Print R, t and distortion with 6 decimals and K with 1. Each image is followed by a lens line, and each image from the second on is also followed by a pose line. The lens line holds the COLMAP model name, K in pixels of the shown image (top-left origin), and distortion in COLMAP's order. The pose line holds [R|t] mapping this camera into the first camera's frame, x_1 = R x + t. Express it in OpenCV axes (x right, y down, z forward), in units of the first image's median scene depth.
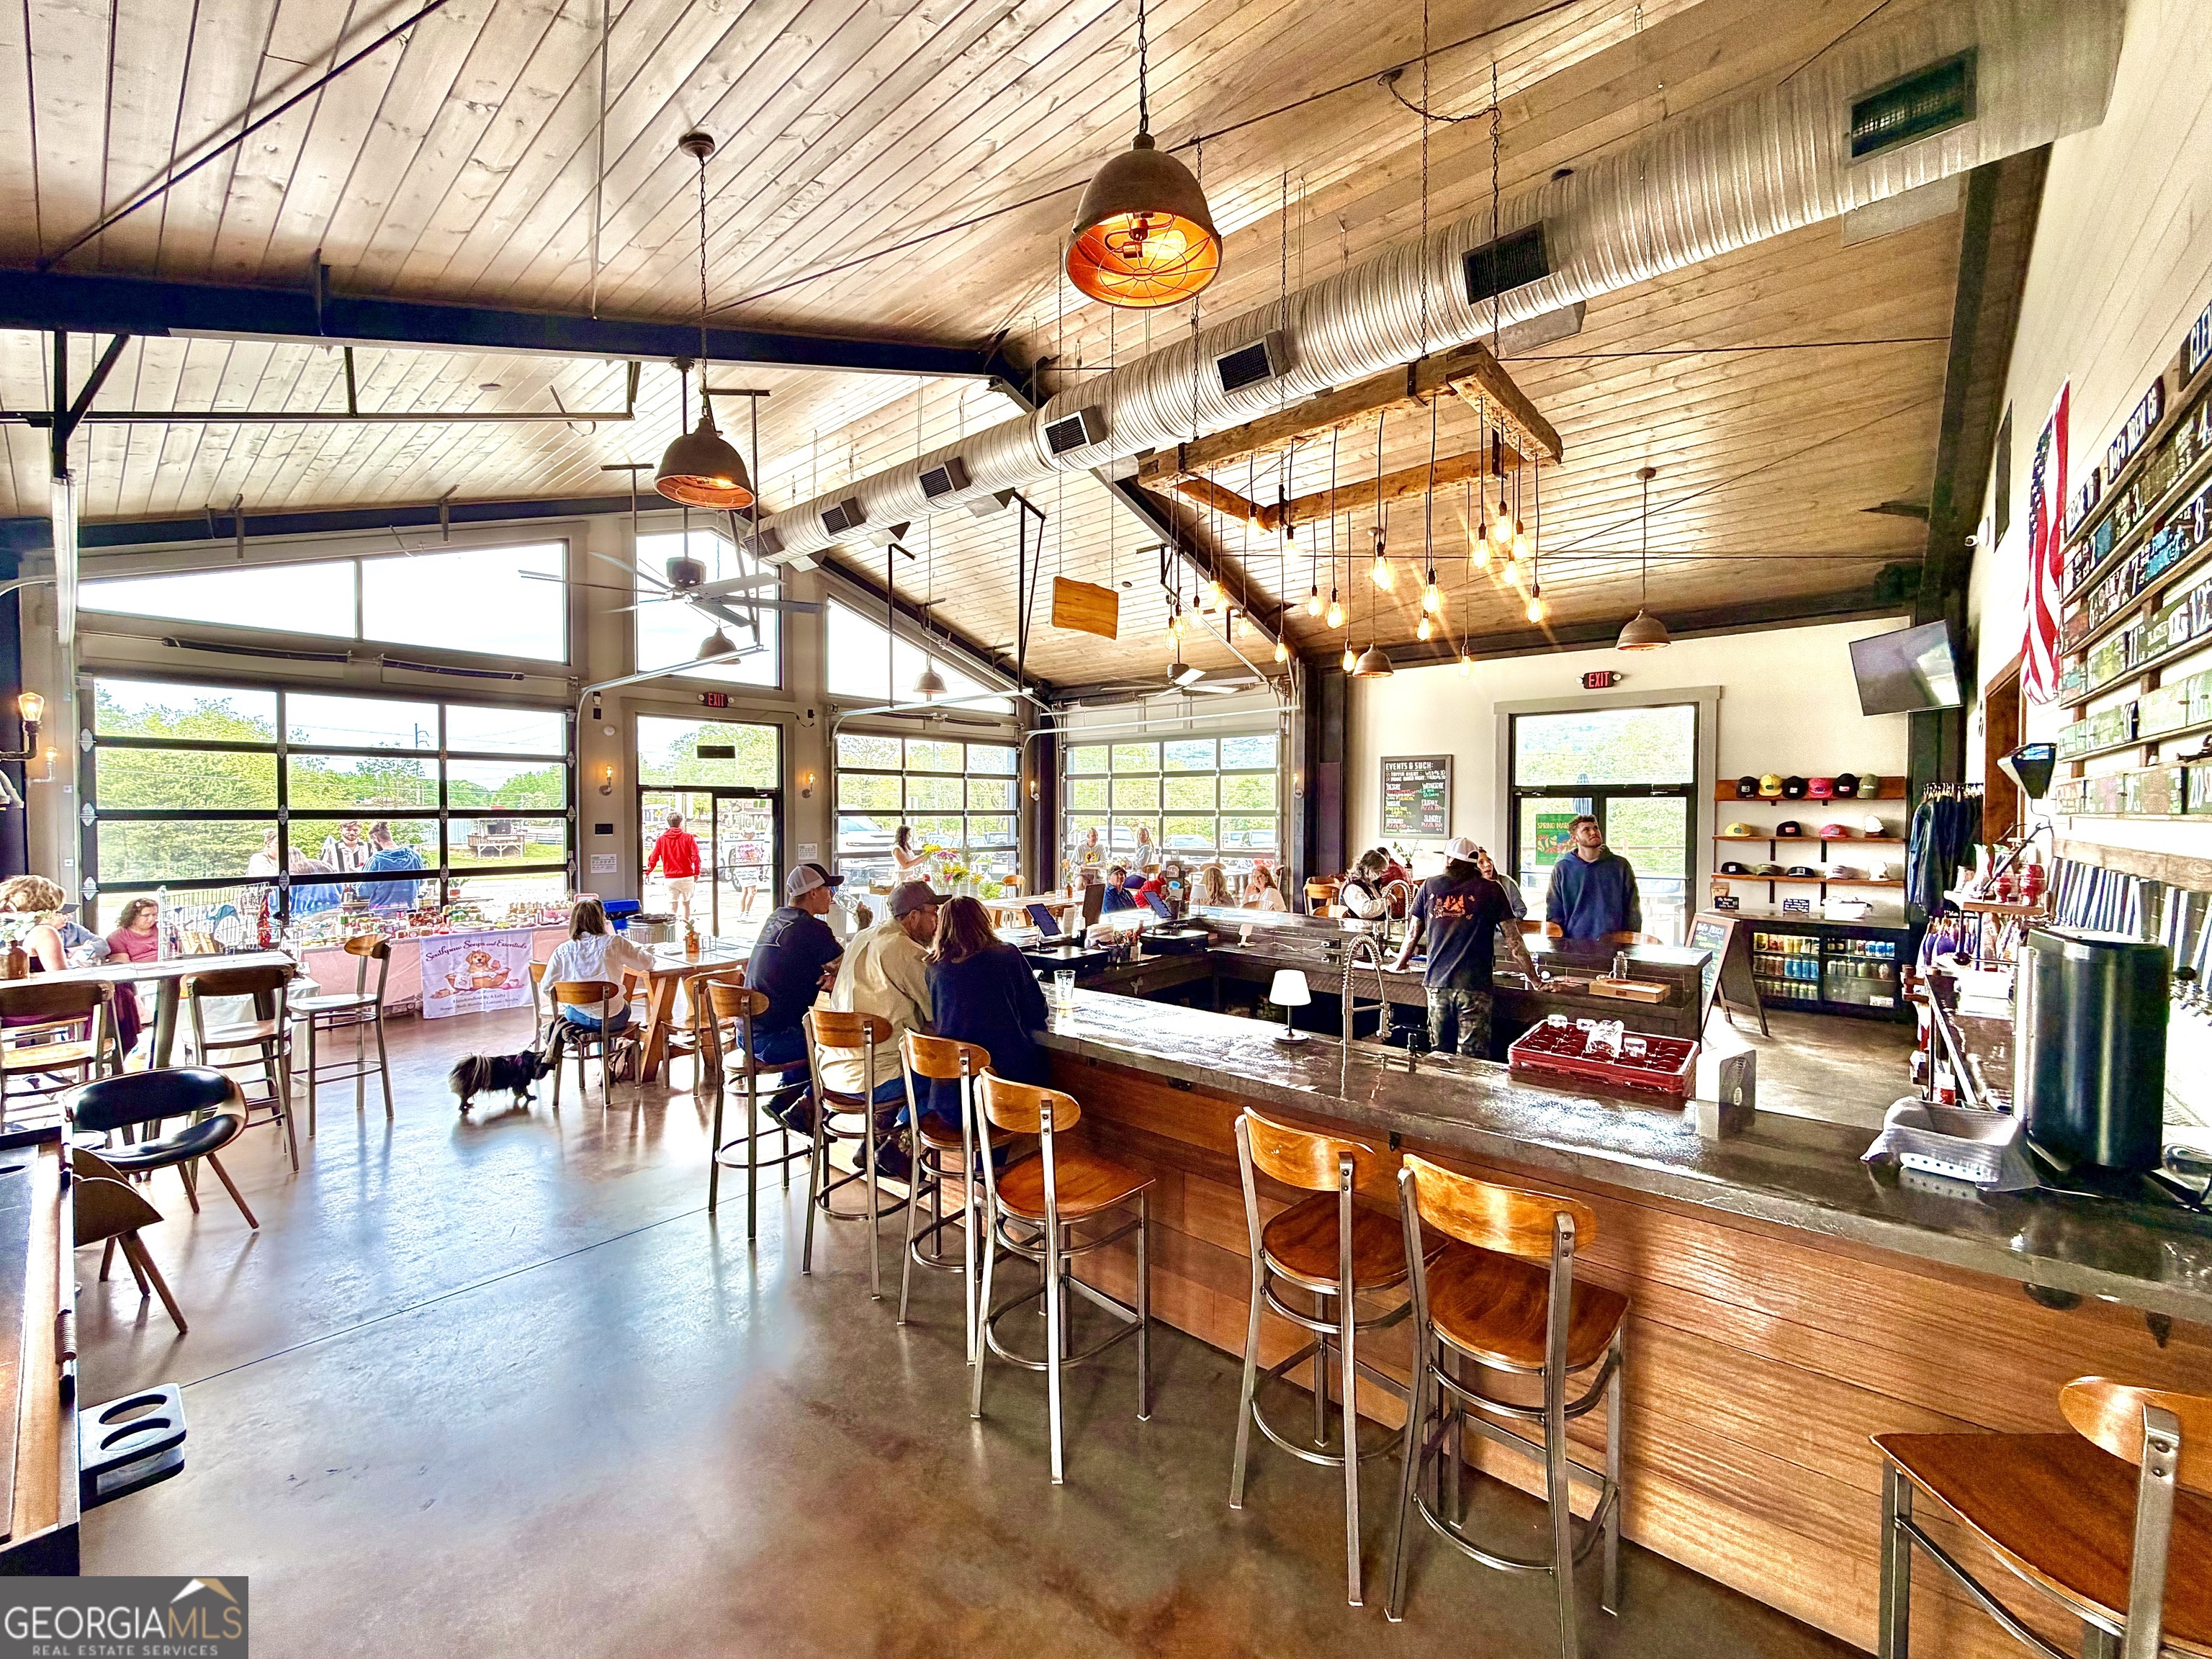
lens RADIAL K [[881.0, 0, 1099.1], [0, 881.0, 830.9], [0, 0, 1]] dist [-0.009186, -0.000359]
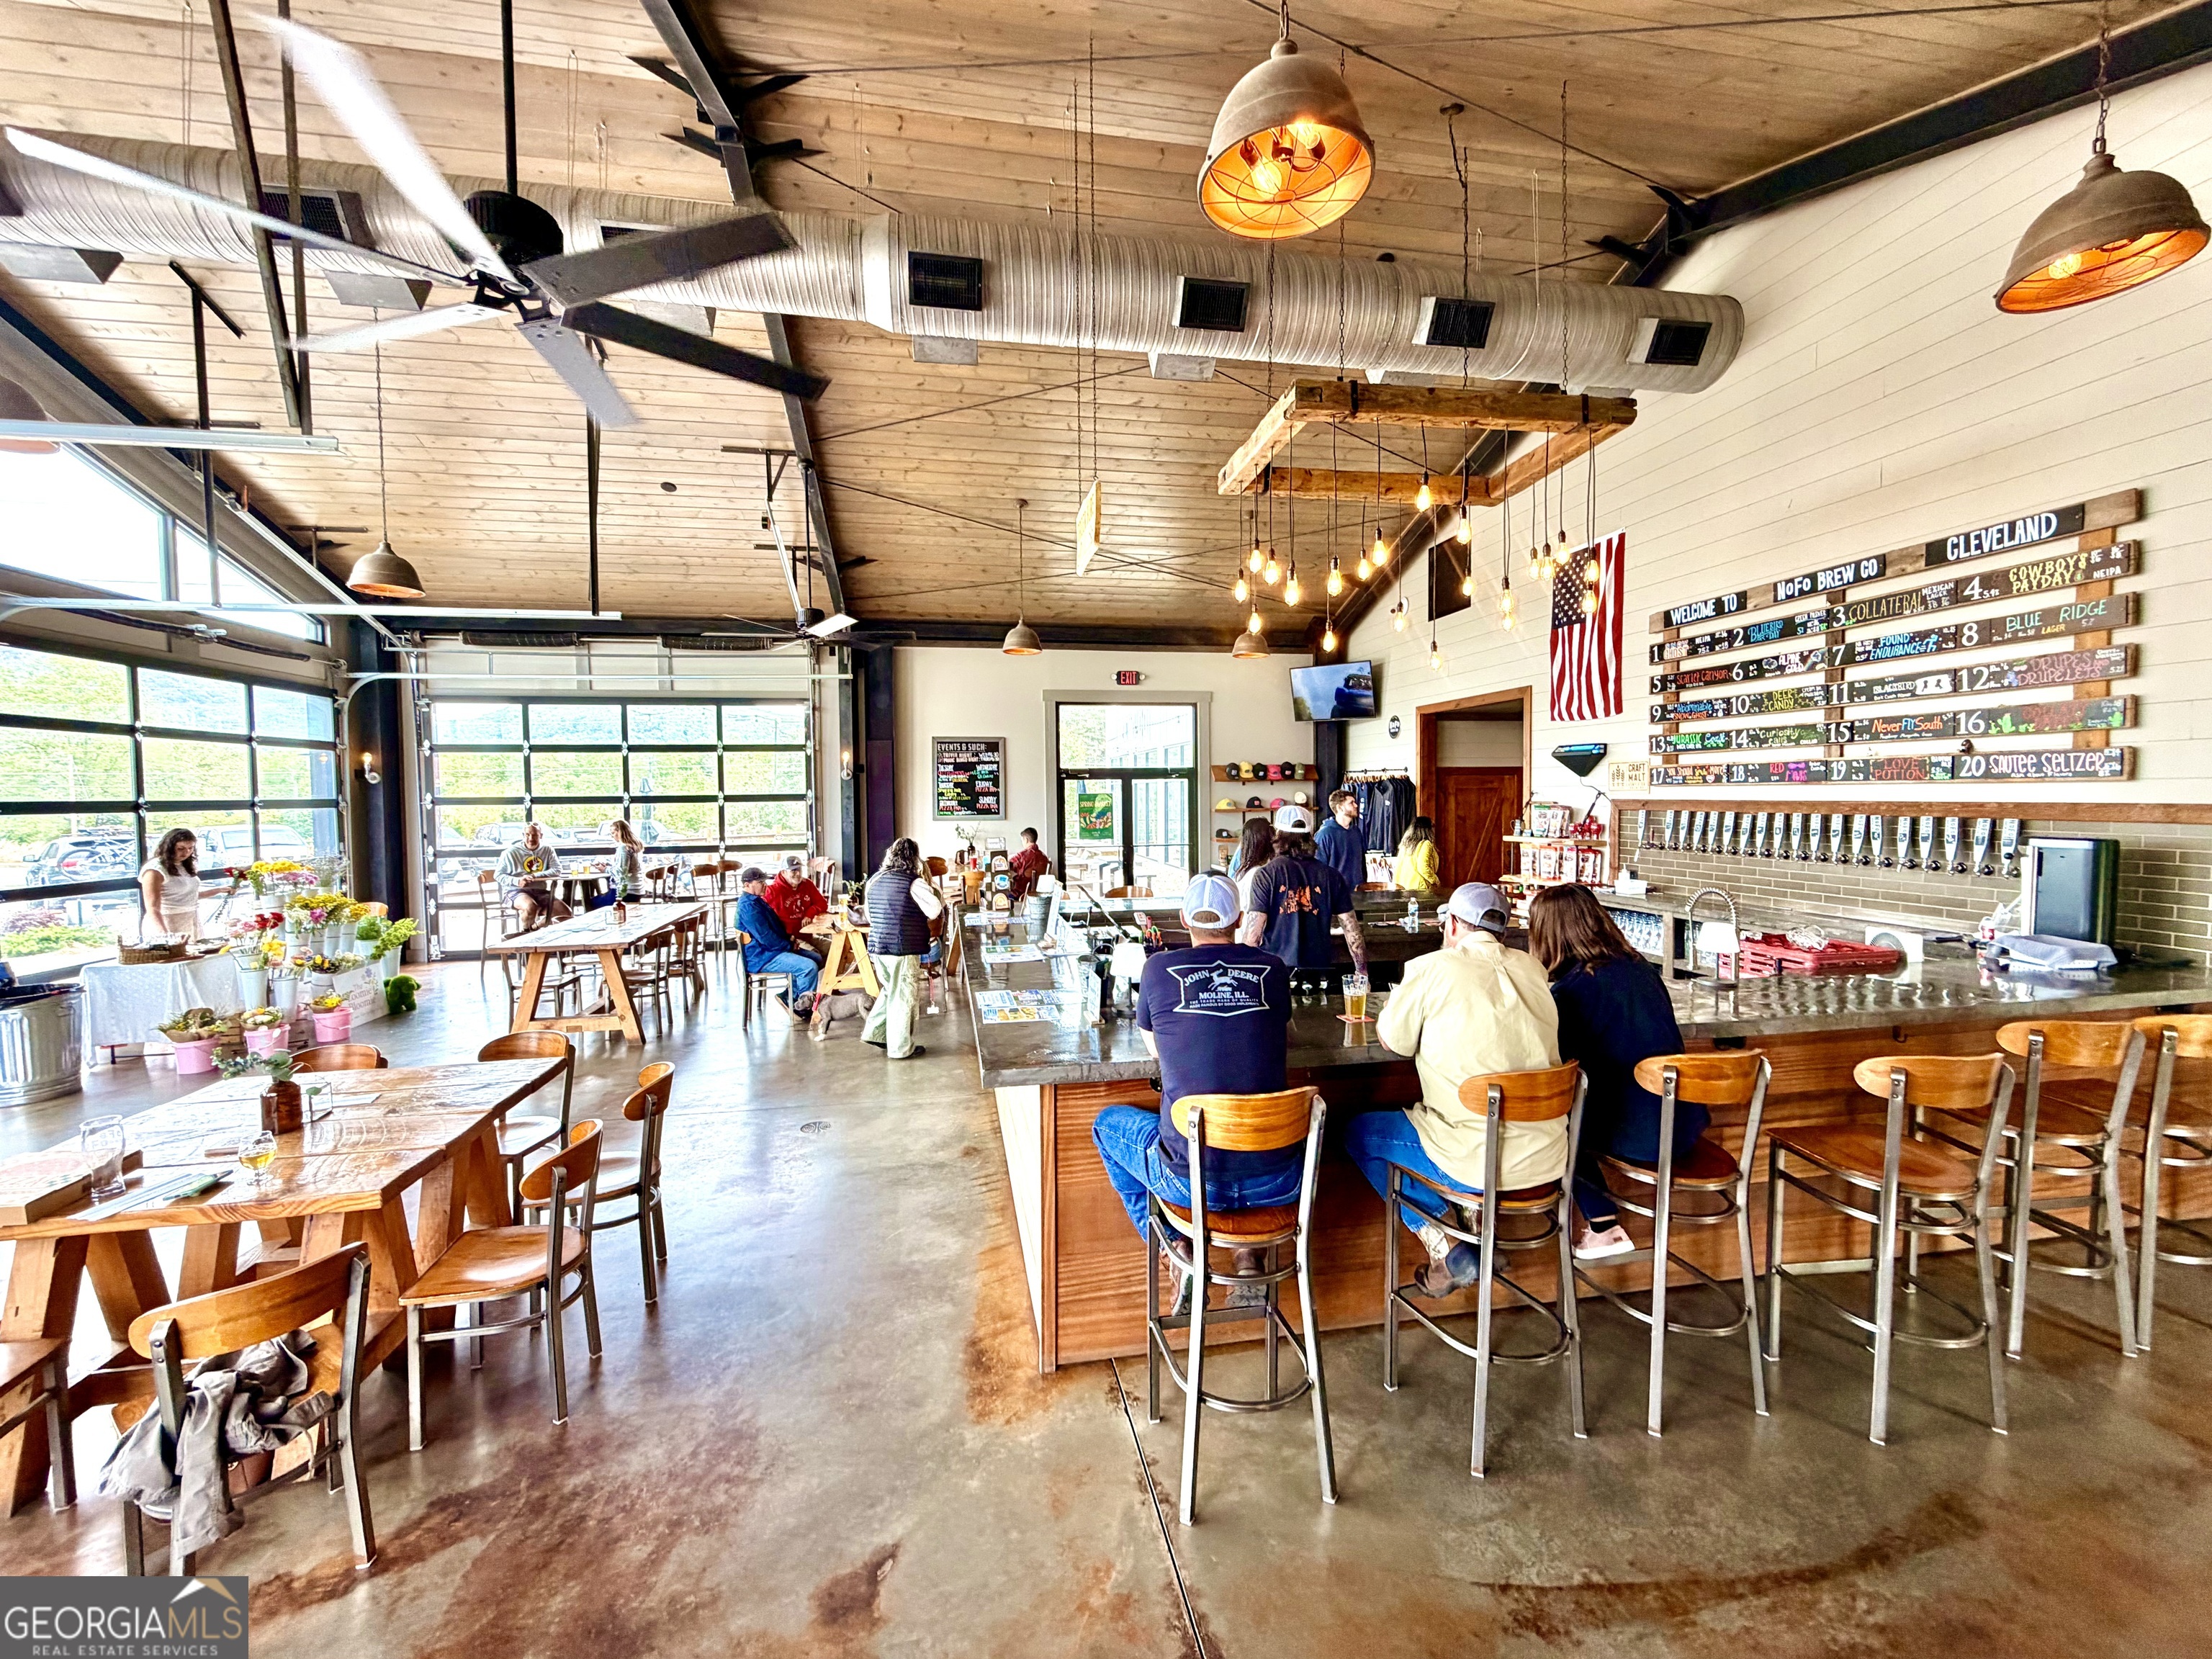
lens RADIAL K [[881.0, 0, 1102.3], [0, 881.0, 833.3], [0, 0, 1]] dist [-0.009186, -0.000359]
pose [[0.628394, -0.043182, 0.776696, -0.301115], [0.029677, 0.999062, 0.031535, -0.003265], [-0.777329, 0.003233, 0.629086, 0.240136]]
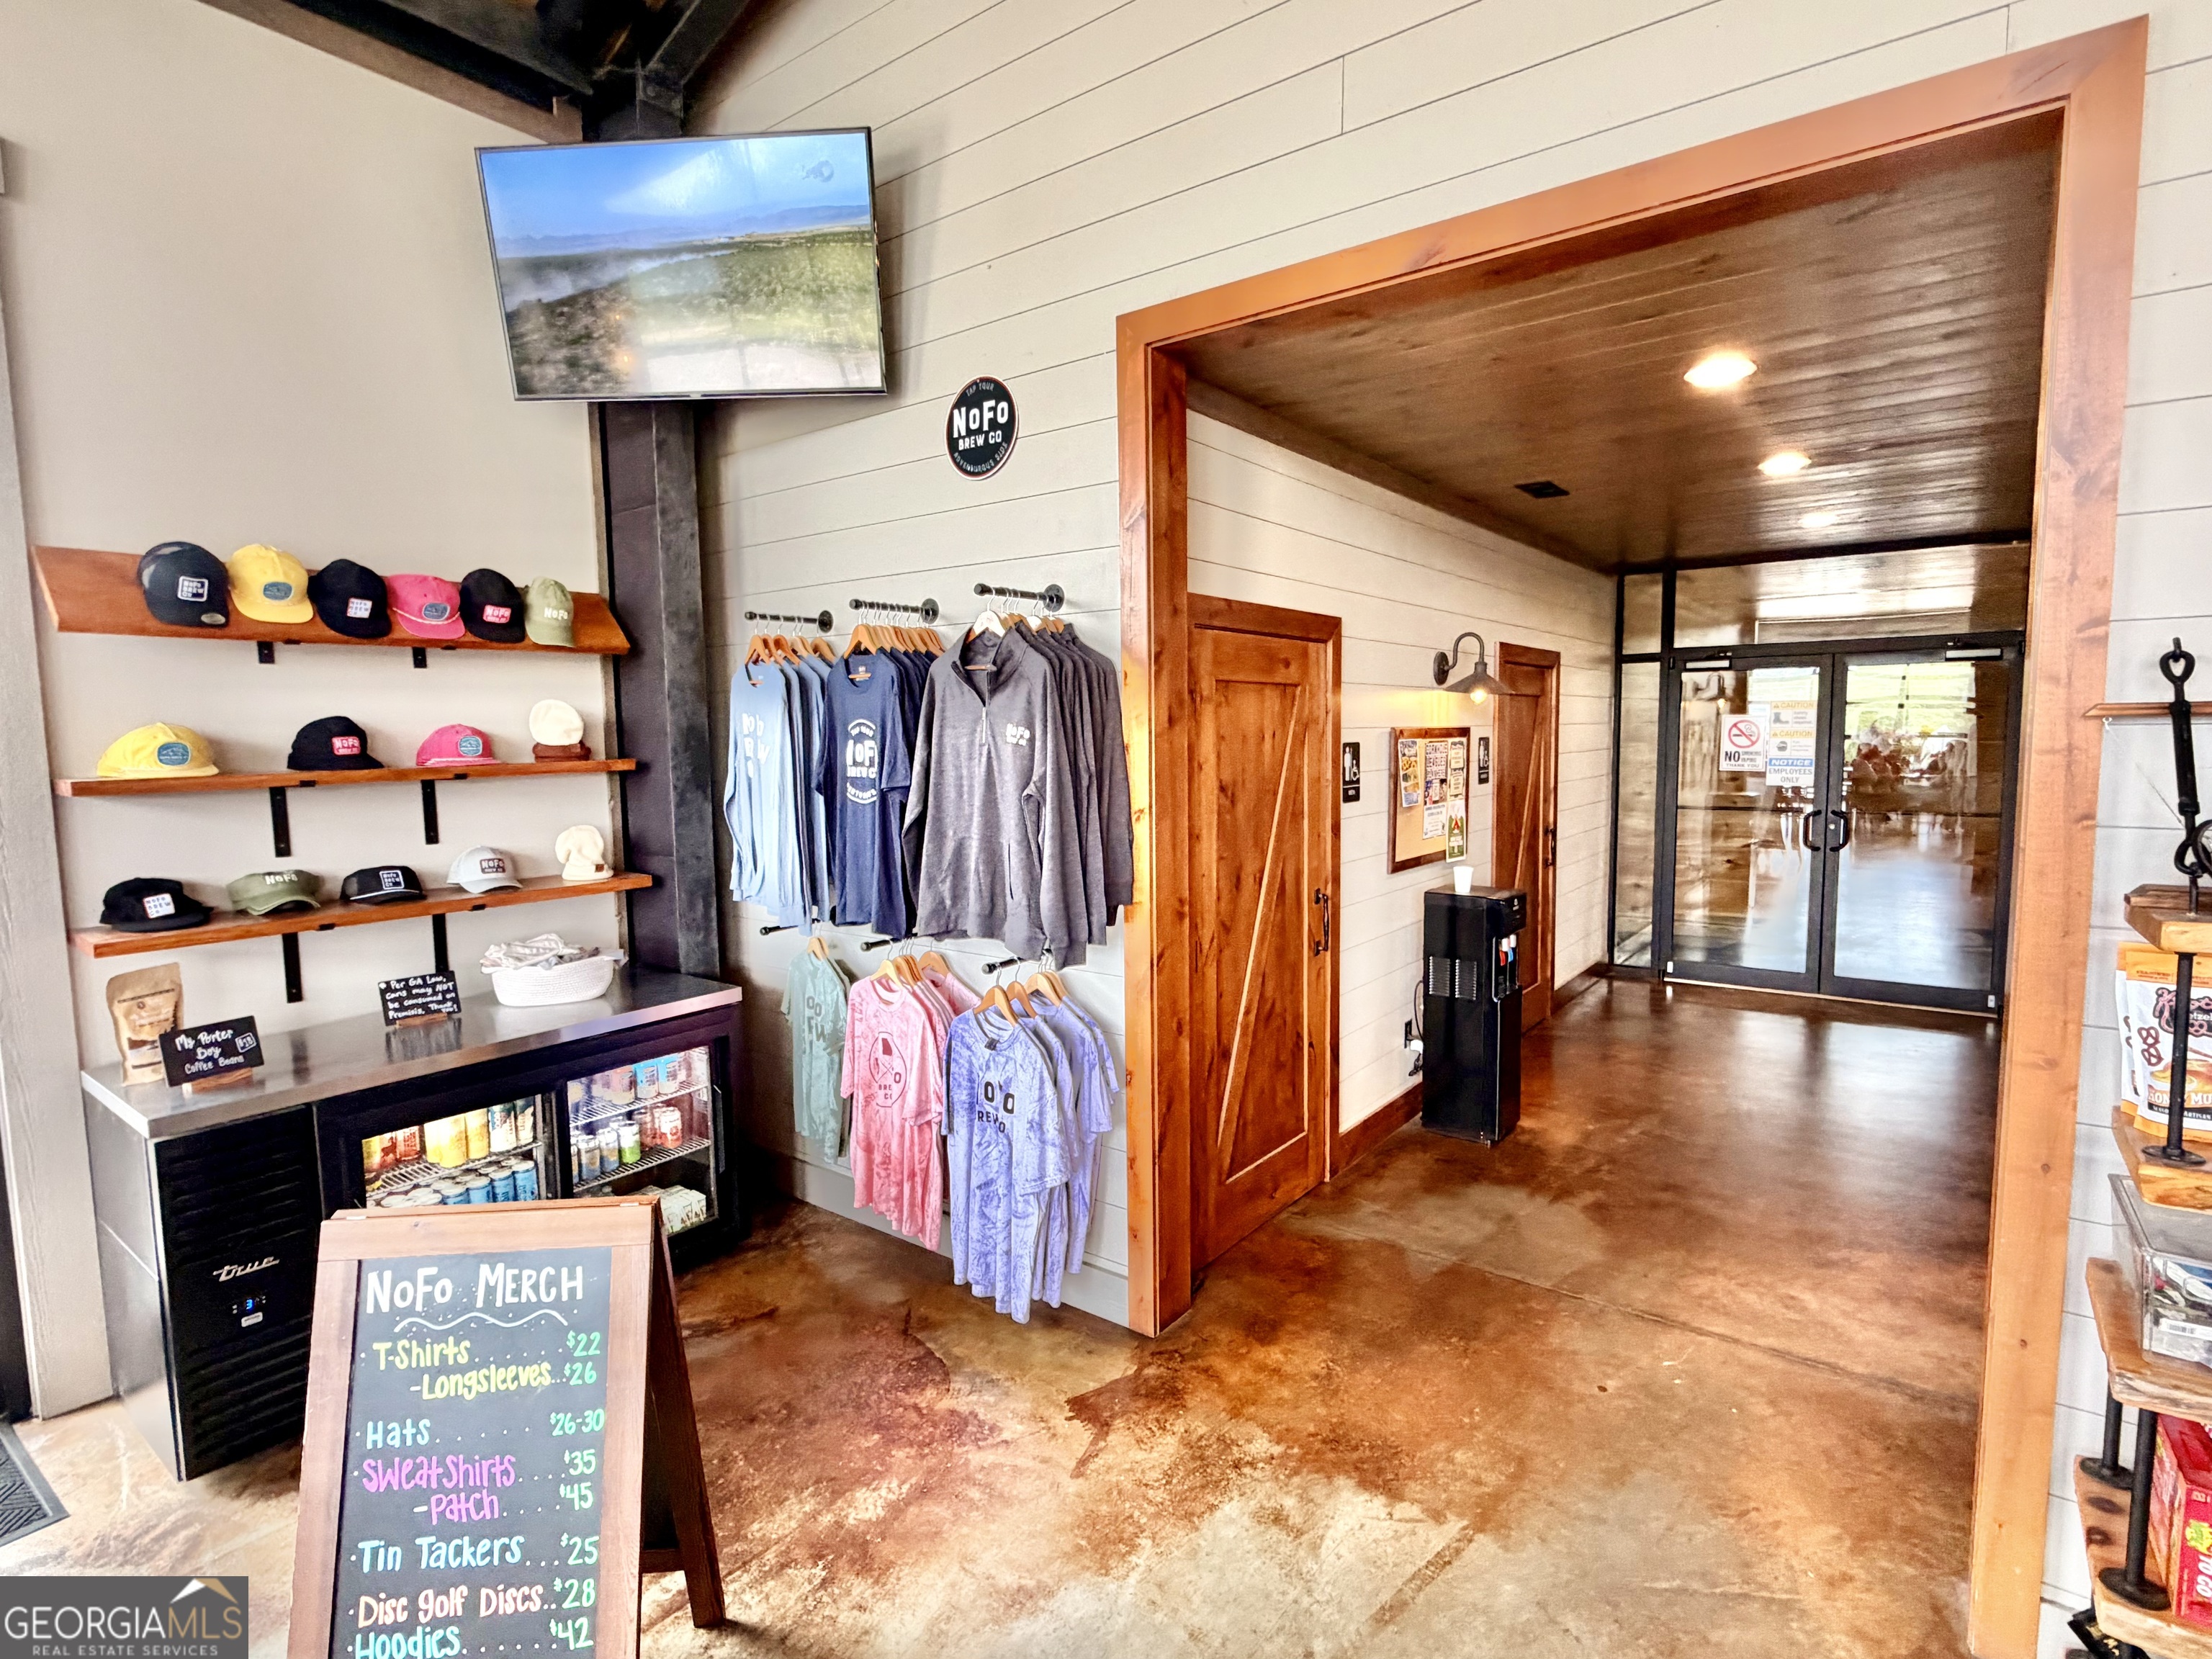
lens RADIAL K [[1118.0, 0, 1098.2], [0, 1118.0, 829.7], [0, 0, 1]] dist [-0.006465, -0.001301]
pose [[-0.046603, -0.095105, 0.994376, 0.293375], [0.032640, 0.994781, 0.096674, -0.000940], [-0.998380, 0.036962, -0.043255, 0.554482]]
